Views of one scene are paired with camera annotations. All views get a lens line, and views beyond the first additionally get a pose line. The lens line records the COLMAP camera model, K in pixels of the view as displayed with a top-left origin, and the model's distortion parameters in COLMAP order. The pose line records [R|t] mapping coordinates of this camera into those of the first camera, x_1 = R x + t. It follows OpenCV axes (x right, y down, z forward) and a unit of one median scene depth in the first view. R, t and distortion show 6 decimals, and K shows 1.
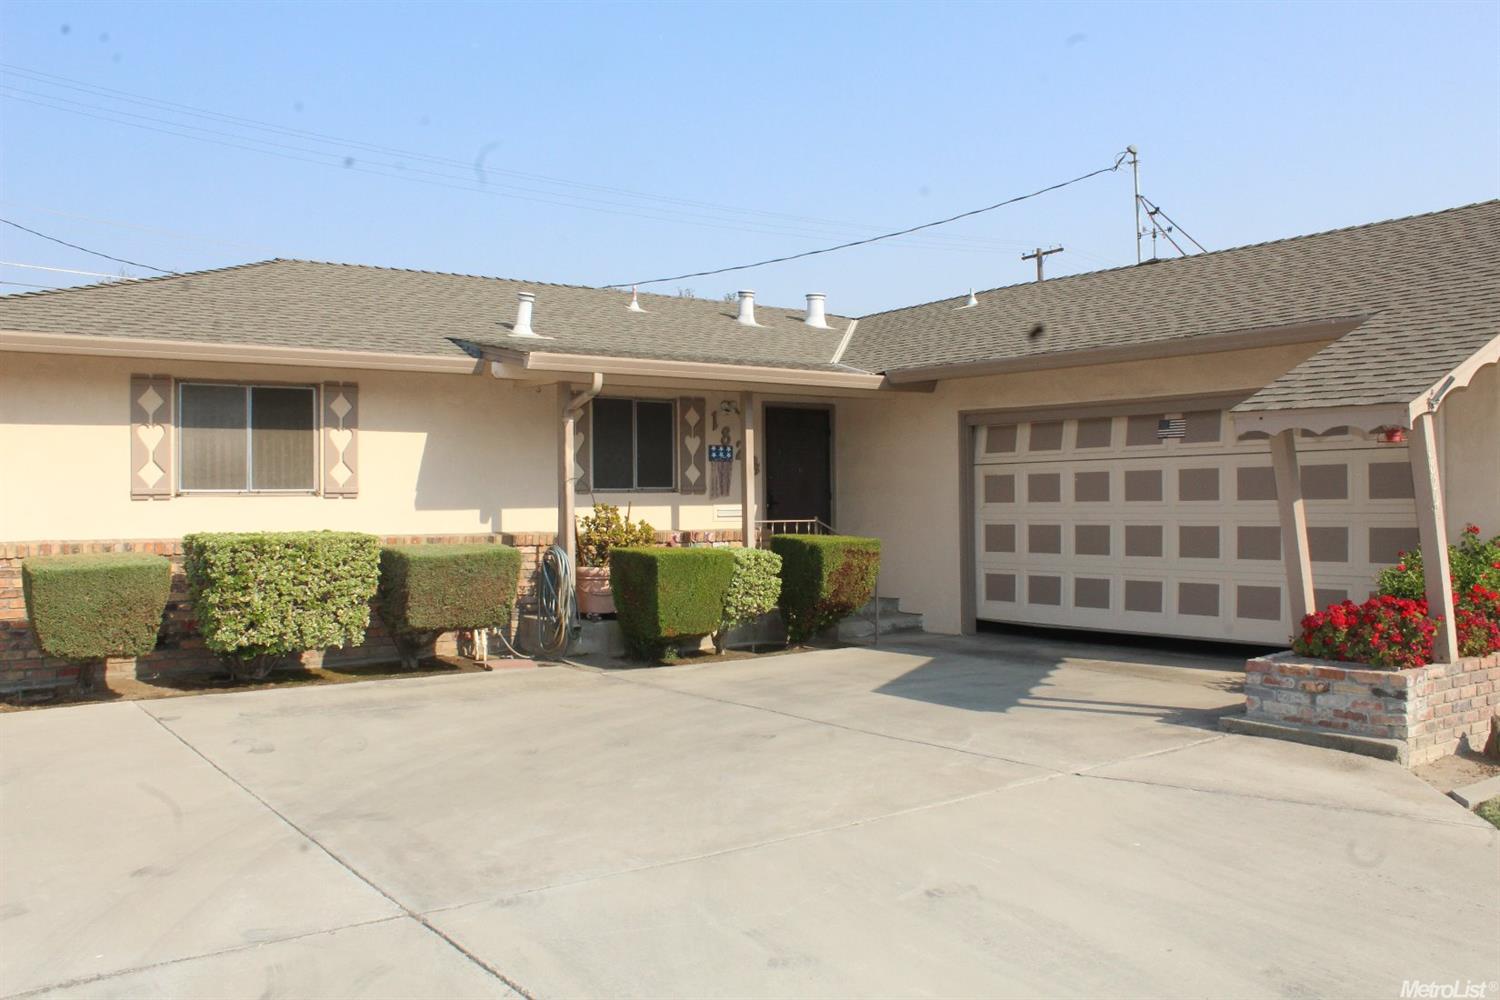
lens RADIAL K [[1260.5, 0, 750.8], [0, 1260.5, 502.6], [0, 0, 1]] dist [-0.012690, -0.011045]
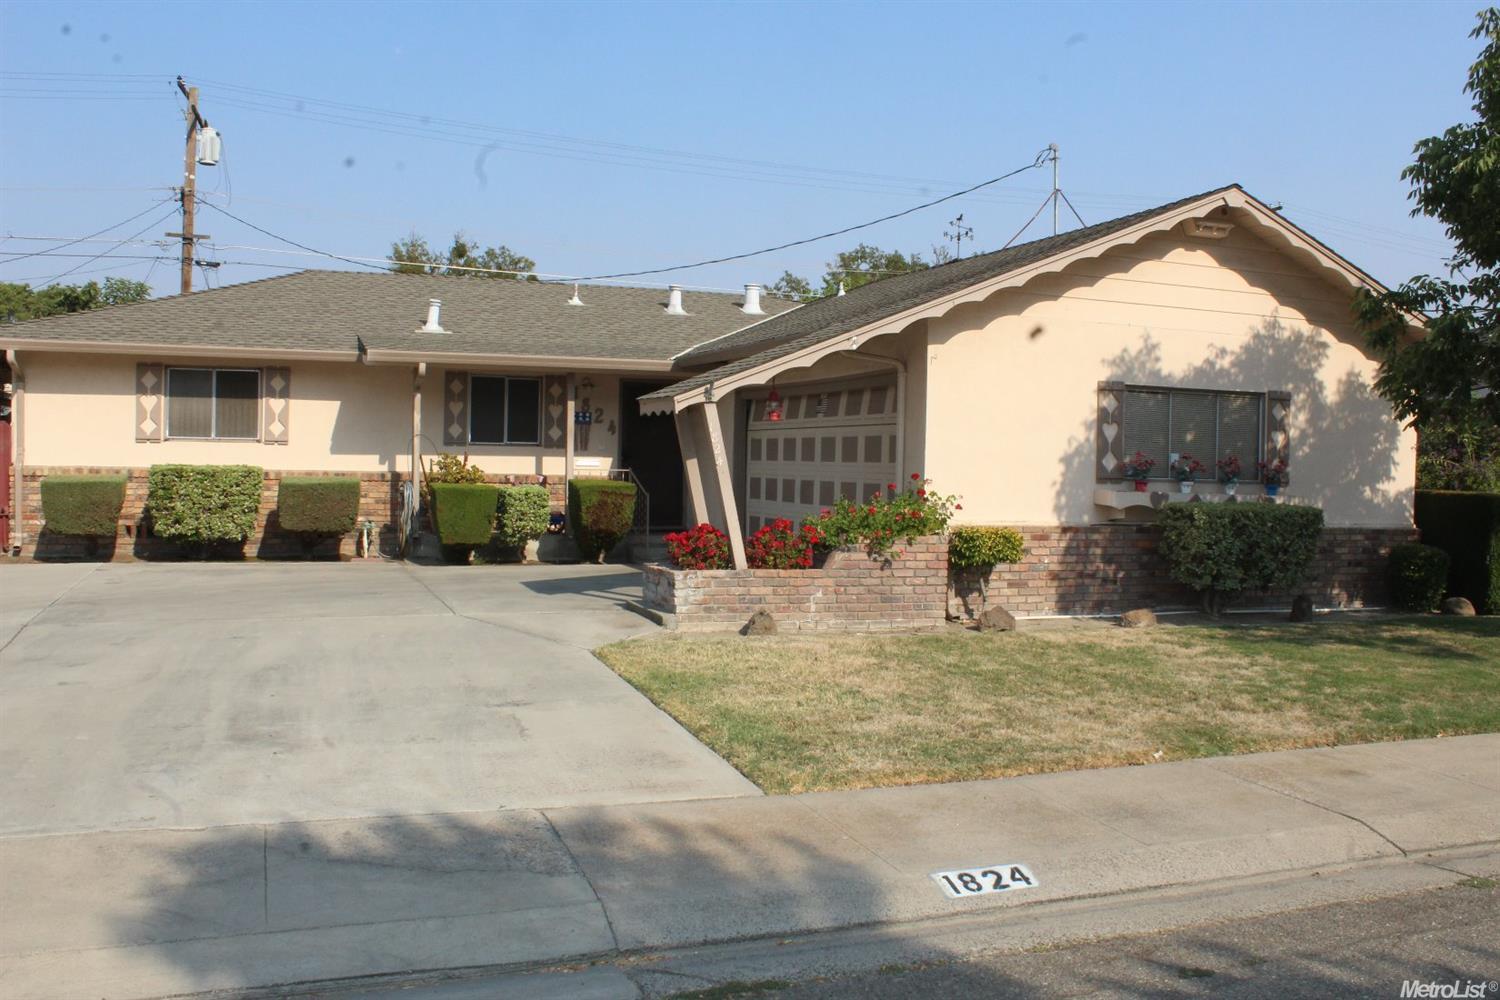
lens RADIAL K [[1357.1, 0, 750.8], [0, 1357.1, 496.9], [0, 0, 1]] dist [-0.004317, 0.000000]
pose [[0.956747, 0.034283, -0.288893, 0.680719], [-0.026258, 0.999155, 0.031609, -0.007087], [0.289733, -0.022656, 0.956839, -0.380116]]
